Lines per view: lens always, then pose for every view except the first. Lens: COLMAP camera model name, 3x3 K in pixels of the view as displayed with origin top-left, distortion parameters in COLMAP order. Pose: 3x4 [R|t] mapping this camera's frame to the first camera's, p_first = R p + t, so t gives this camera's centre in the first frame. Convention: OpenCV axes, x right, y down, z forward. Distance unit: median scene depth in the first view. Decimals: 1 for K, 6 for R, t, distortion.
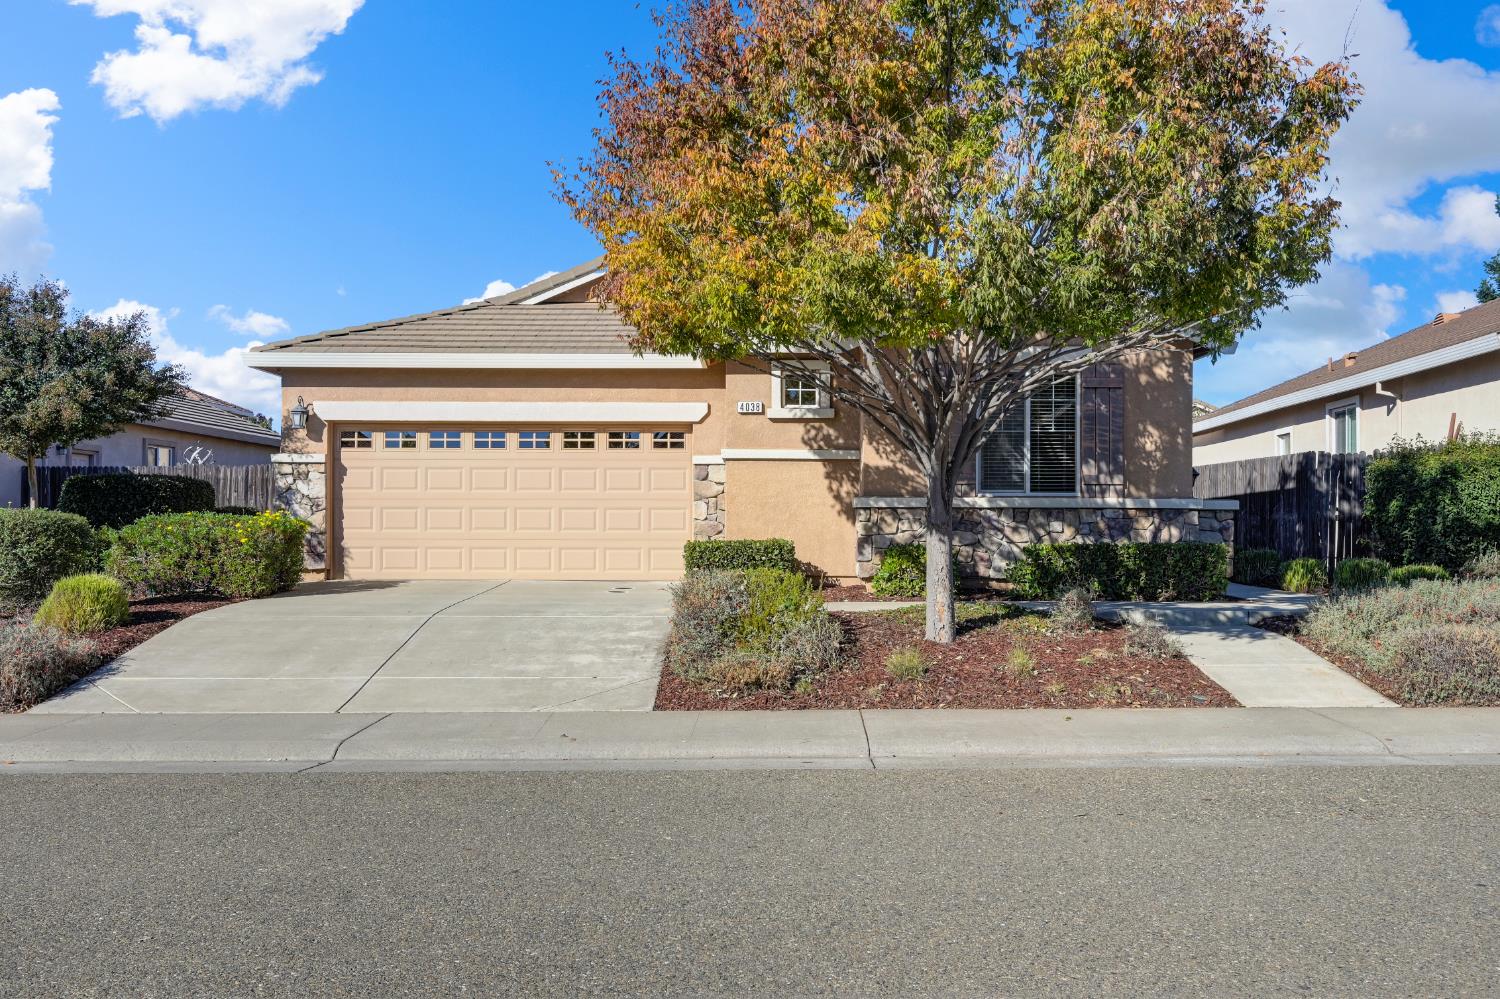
lens RADIAL K [[1320.8, 0, 750.6], [0, 1320.8, 535.0], [0, 0, 1]] dist [0.028302, -0.084932]
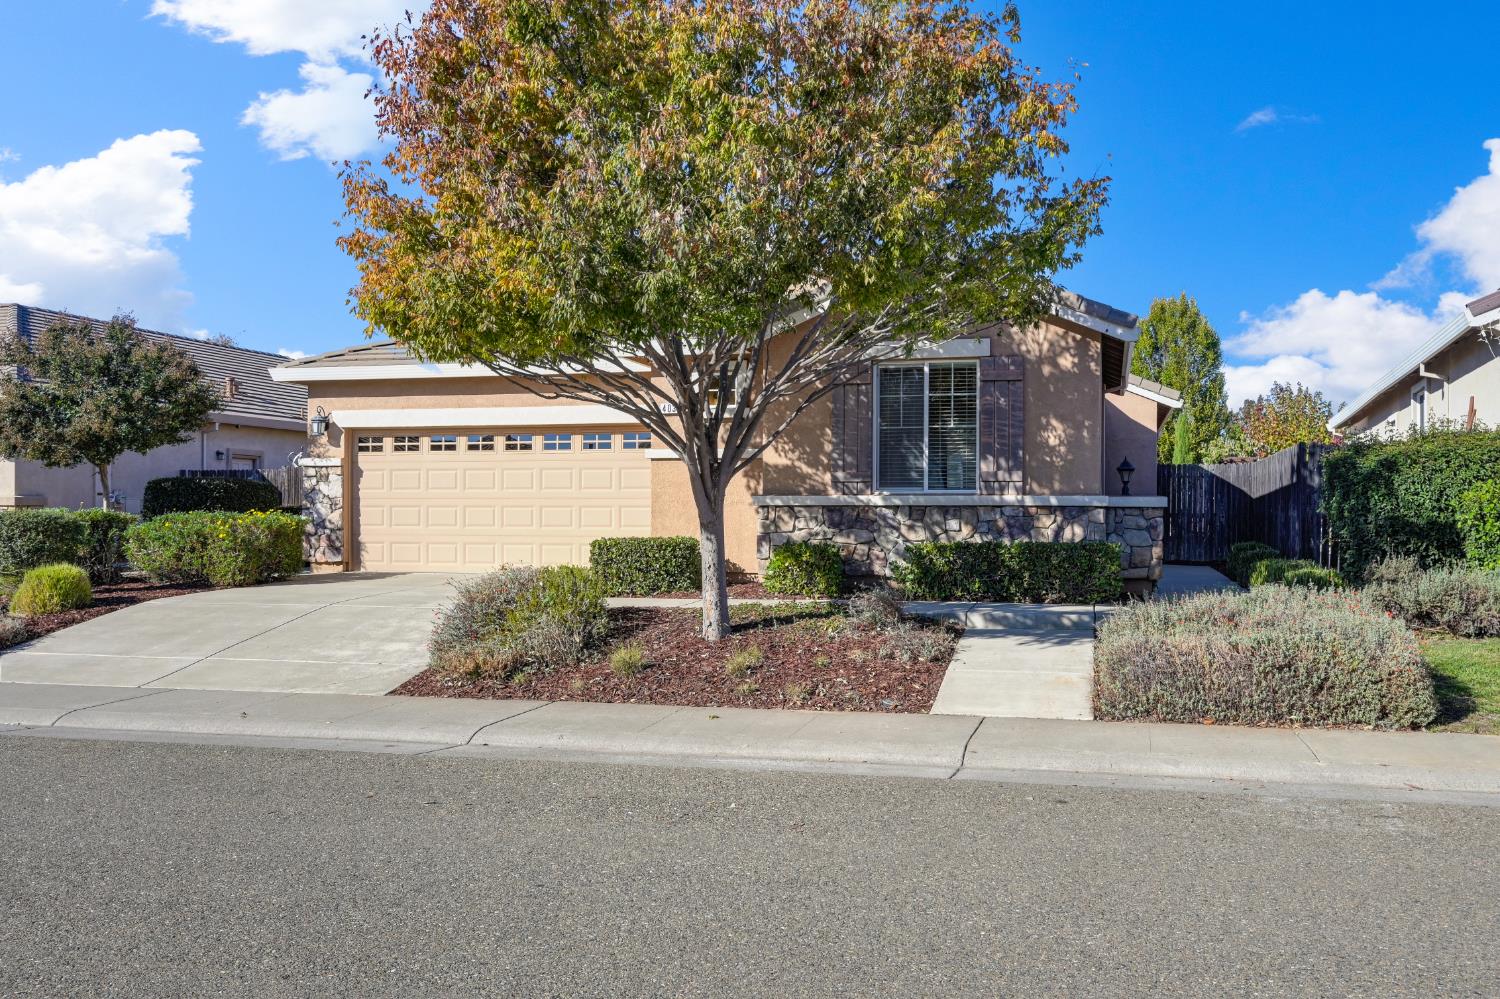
lens RADIAL K [[1320.8, 0, 750.6], [0, 1320.8, 535.0], [0, 0, 1]] dist [0.028302, -0.084932]
pose [[0.962861, 0.003681, -0.269973, 0.349926], [-0.002375, 0.999984, 0.005164, -0.003512], [0.269988, -0.004331, 0.962854, 0.024375]]
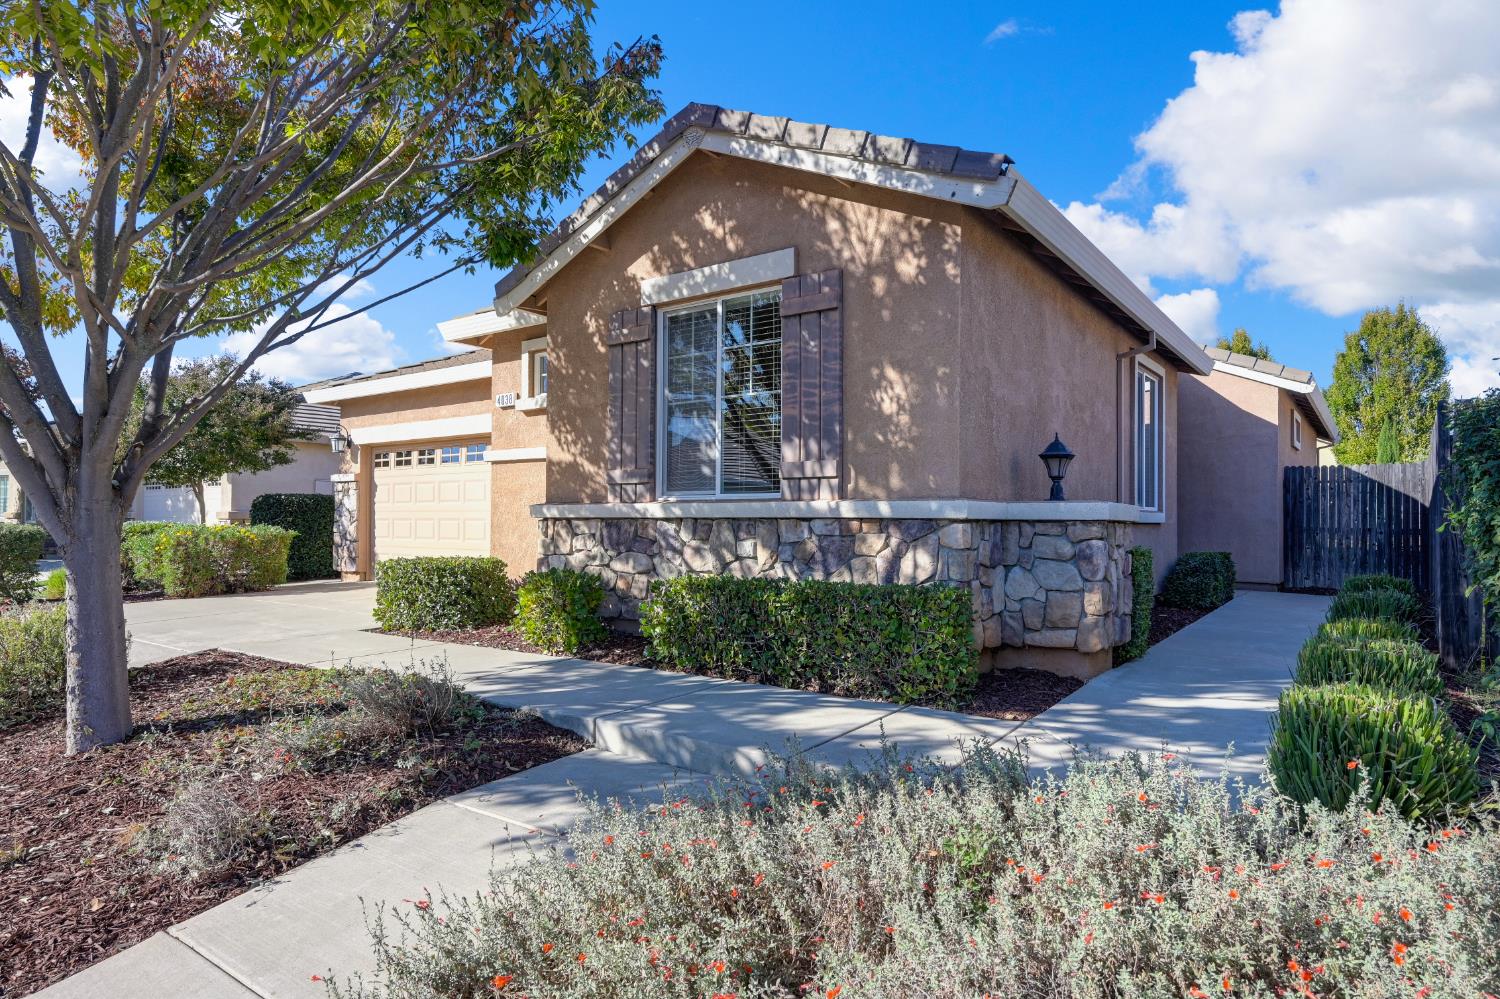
lens RADIAL K [[867.0, 0, 744.5], [0, 867.0, 520.9], [0, 0, 1]] dist [0.000809, 0.000814]
pose [[0.796770, -0.001408, -0.604281, 0.473820], [-0.008131, 0.999882, -0.013052, -0.013582], [0.604228, 0.015313, 0.796664, 0.676893]]
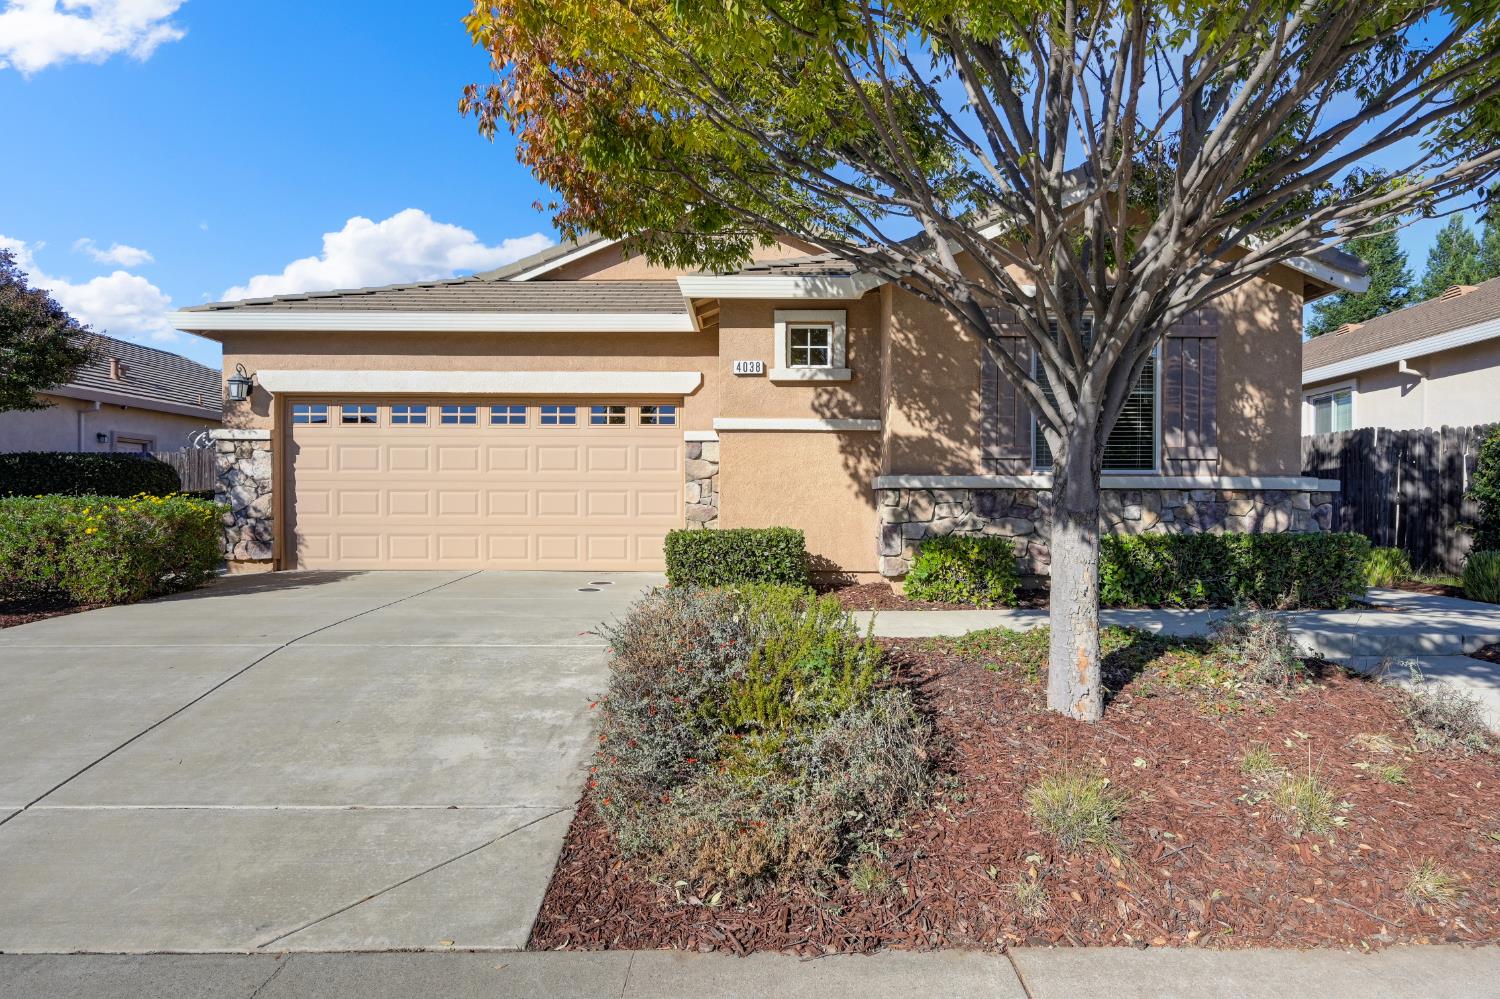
lens RADIAL K [[824.7, 0, 748.0], [0, 824.7, 521.6], [0, 0, 1]] dist [-0.001383, -0.000629]
pose [[1.000000, -0.000530, -0.000536, -0.000698], [0.000536, 0.999930, 0.011785, -0.006620], [0.000530, -0.011785, 0.999930, 0.502865]]
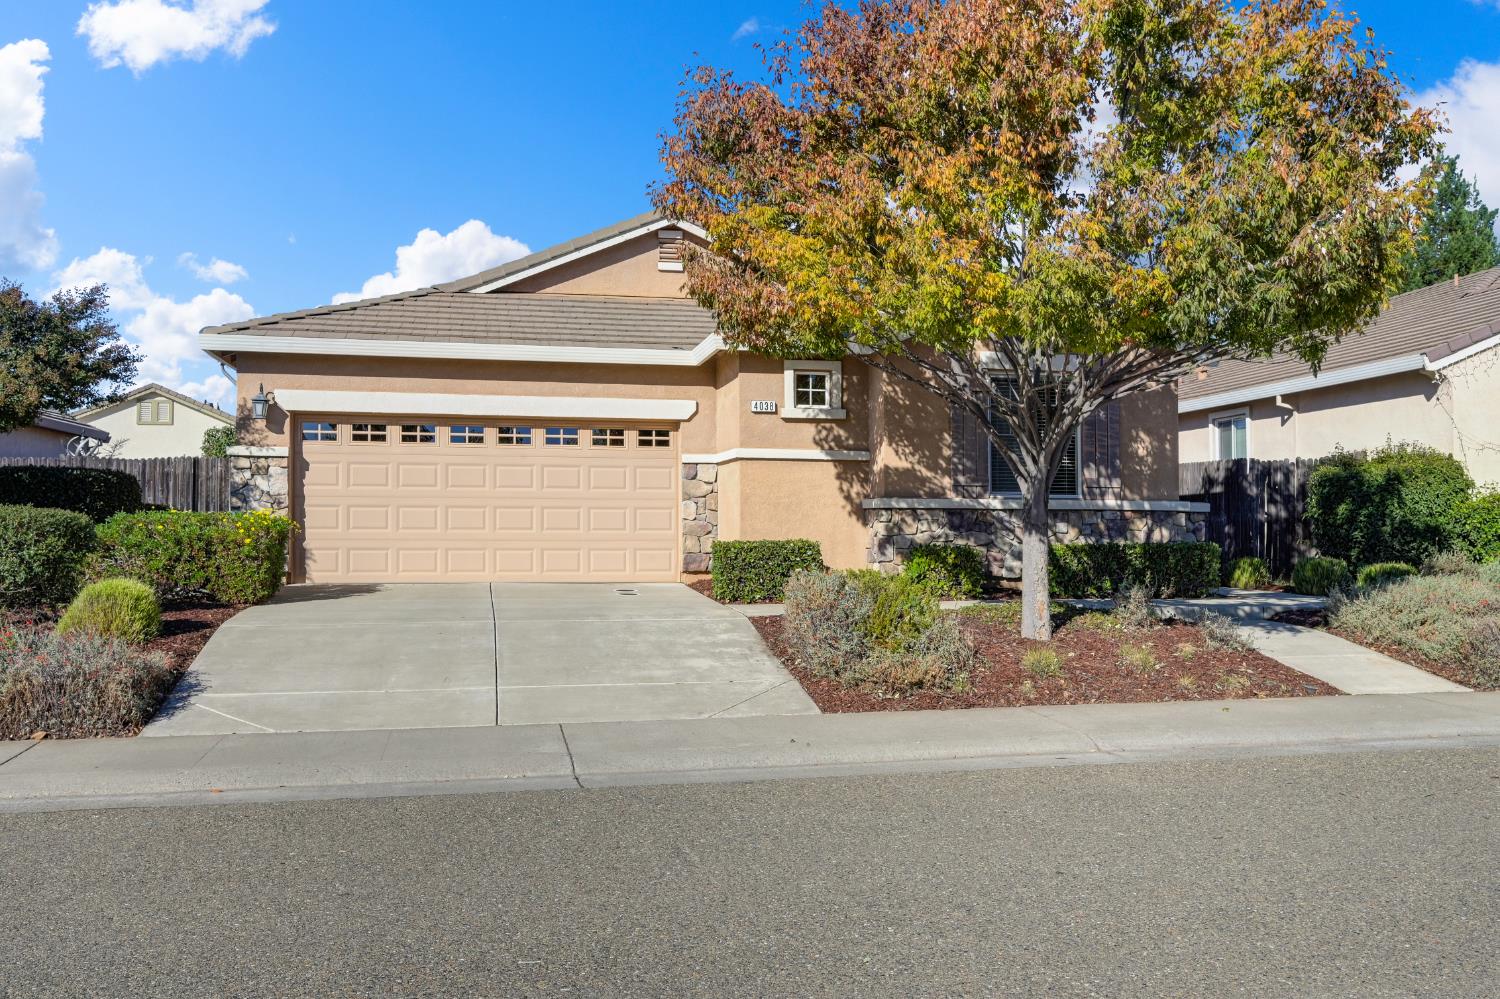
lens RADIAL K [[1345.1, 0, 750.0], [0, 1345.1, 499.5], [0, 0, 1]] dist [0.006827, 0.004657]
pose [[0.976114, 0.006327, 0.217169, -0.238026], [-0.000511, 0.999640, -0.026824, 0.000107], [-0.217261, 0.026073, 0.975765, 0.019912]]
